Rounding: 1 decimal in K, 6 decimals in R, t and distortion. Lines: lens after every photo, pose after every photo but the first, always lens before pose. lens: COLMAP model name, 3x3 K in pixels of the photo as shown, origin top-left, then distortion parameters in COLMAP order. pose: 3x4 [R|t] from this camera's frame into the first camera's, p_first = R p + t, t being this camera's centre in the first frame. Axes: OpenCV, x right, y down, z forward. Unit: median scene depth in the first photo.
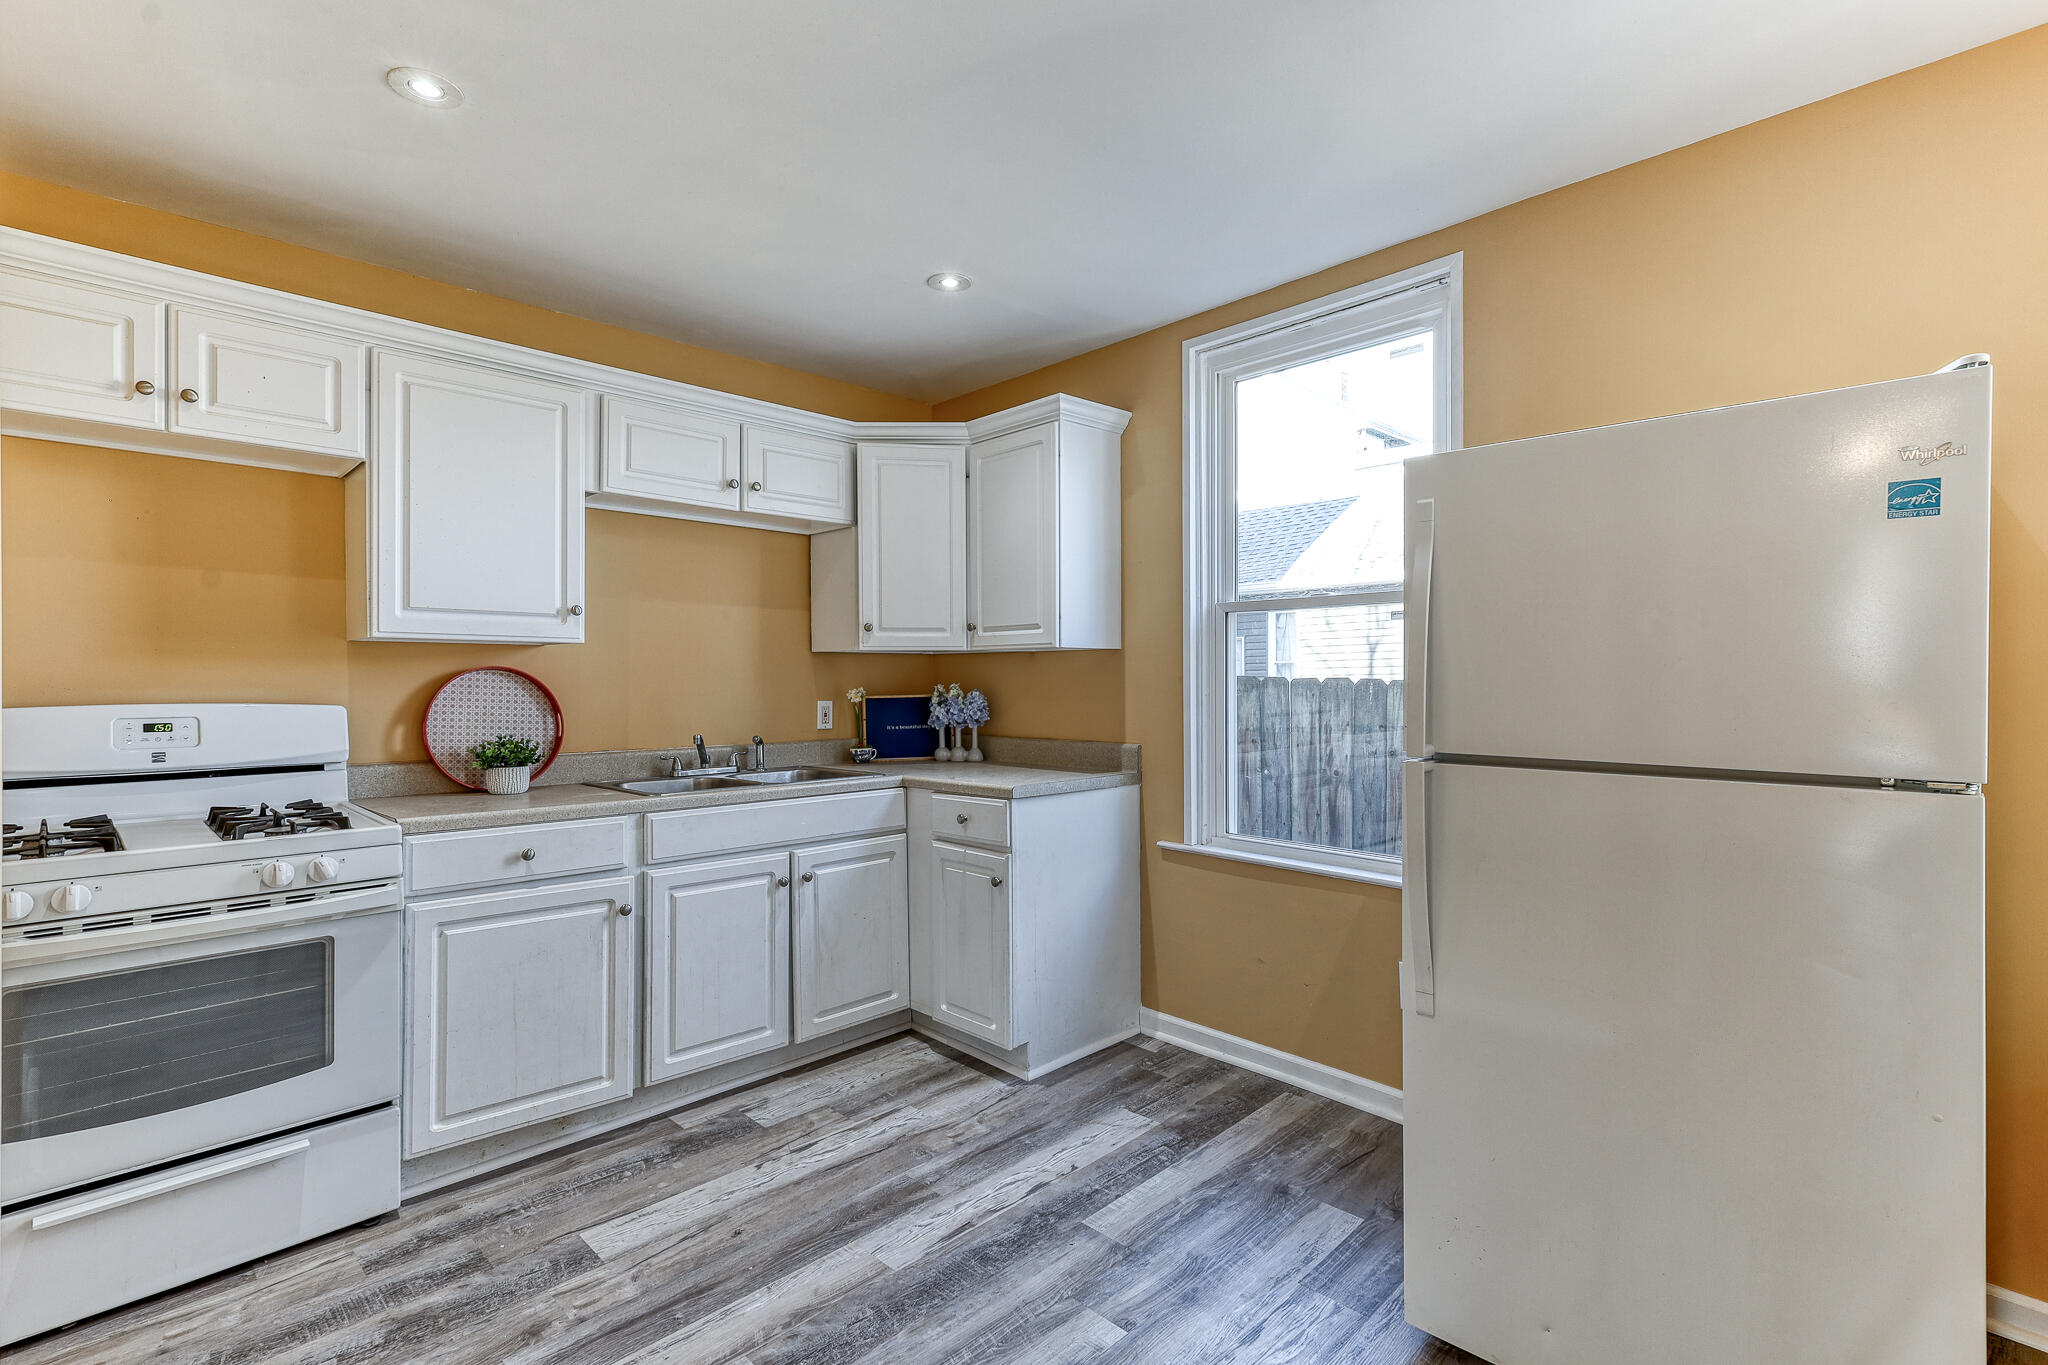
lens RADIAL K [[956.8, 0, 1020.2], [0, 956.8, 680.6], [0, 0, 1]] dist [0.000875, 0.002097]
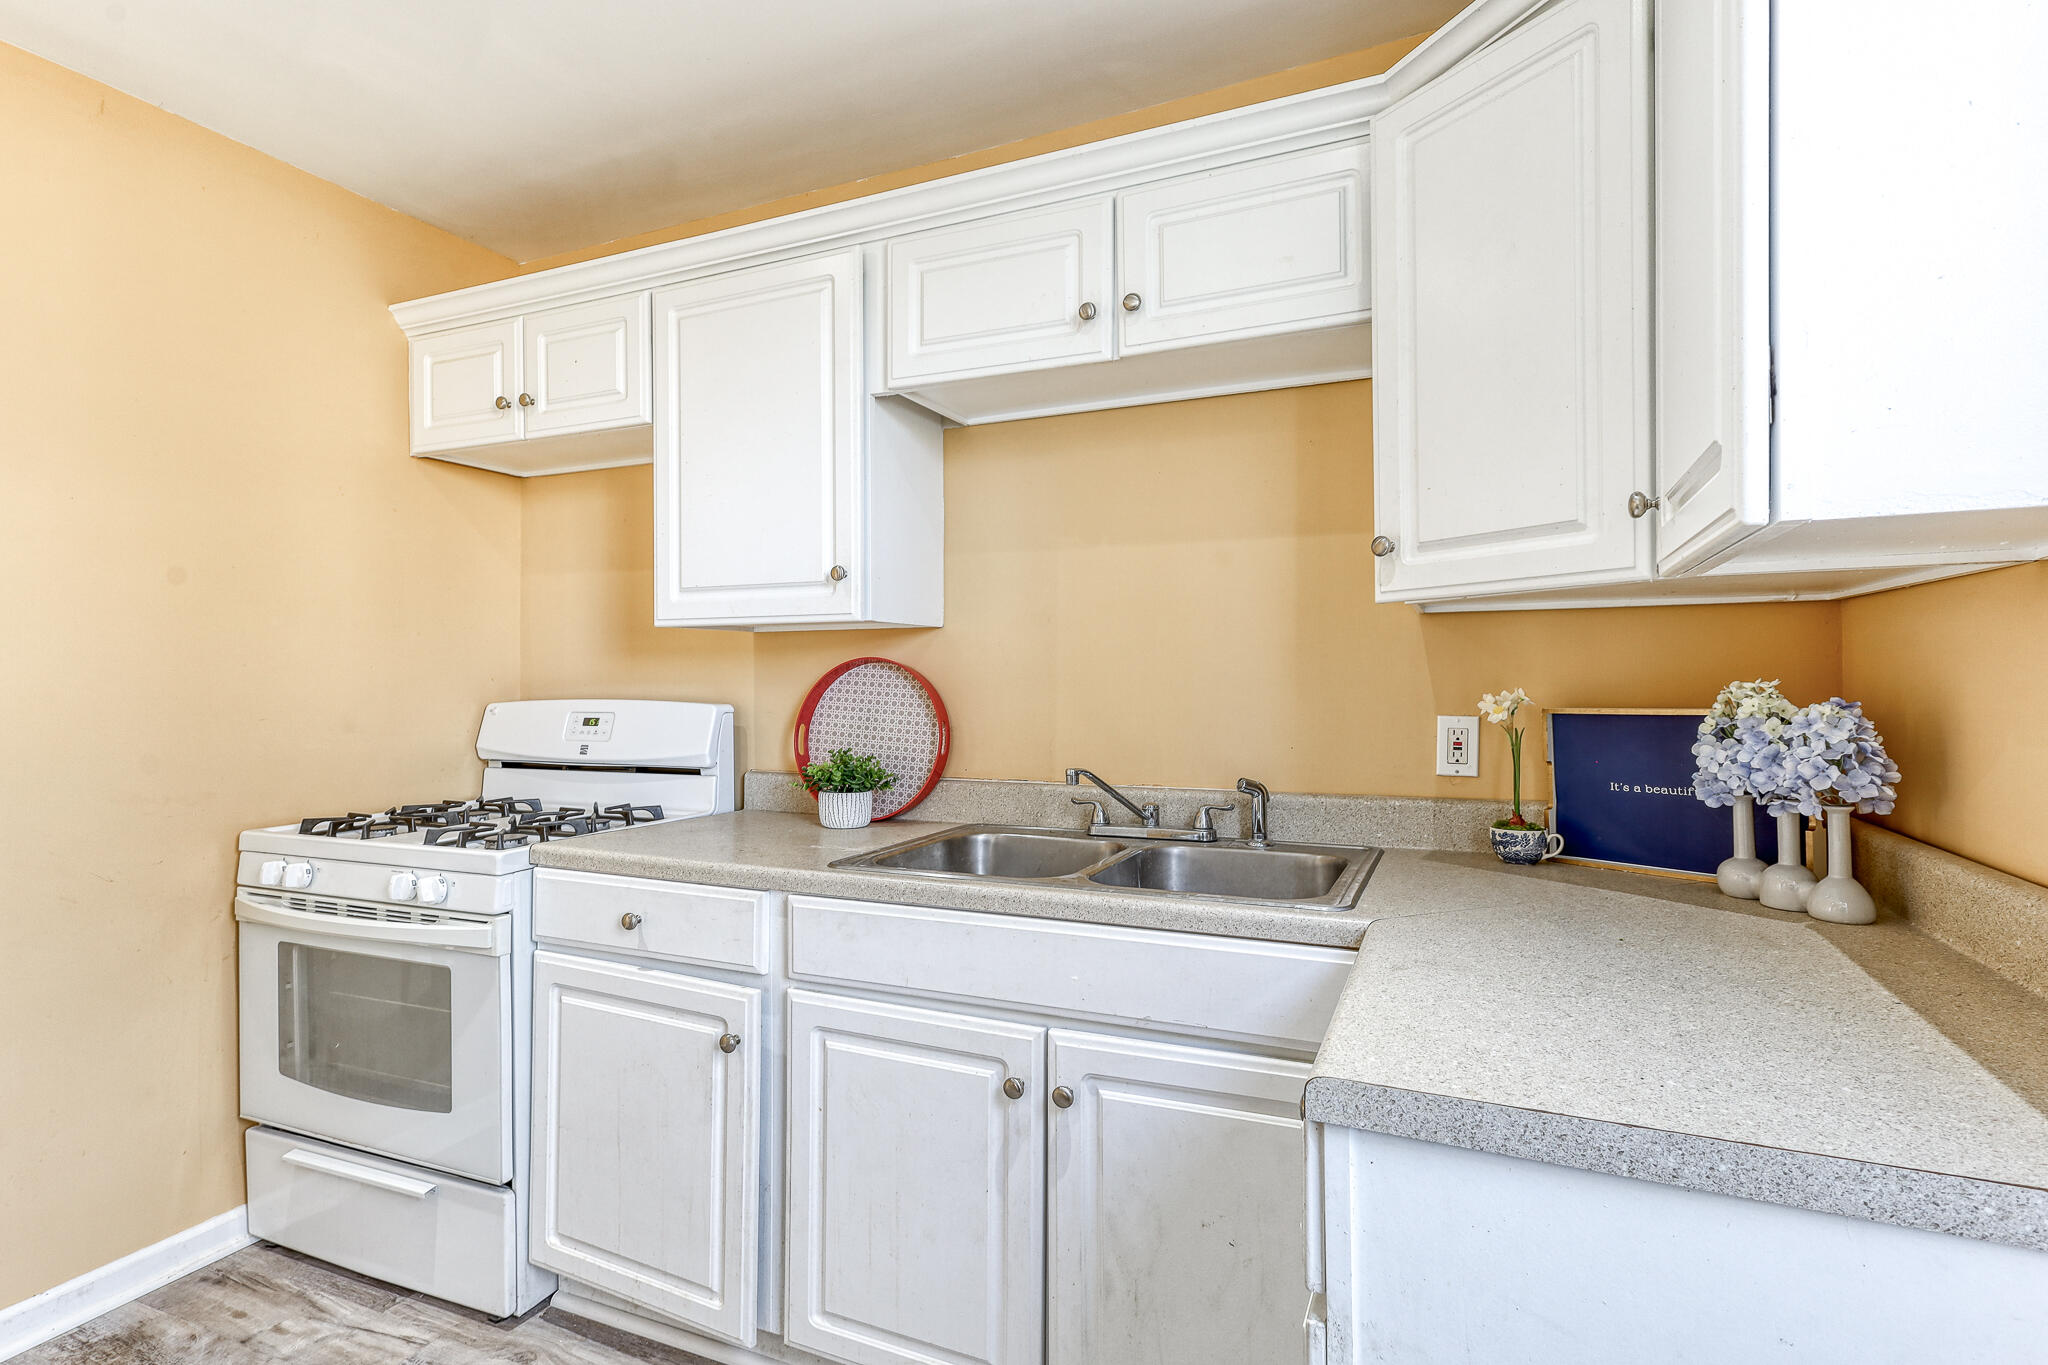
lens RADIAL K [[956.8, 0, 1023.0], [0, 956.8, 680.1], [0, 0, 1]] dist [0.000875, 0.002097]
pose [[0.363319, 0.000568, -0.931665, 0.214033], [0.003758, 0.999991, 0.002076, 0.001982], [0.931657, -0.004255, 0.363314, 0.857450]]
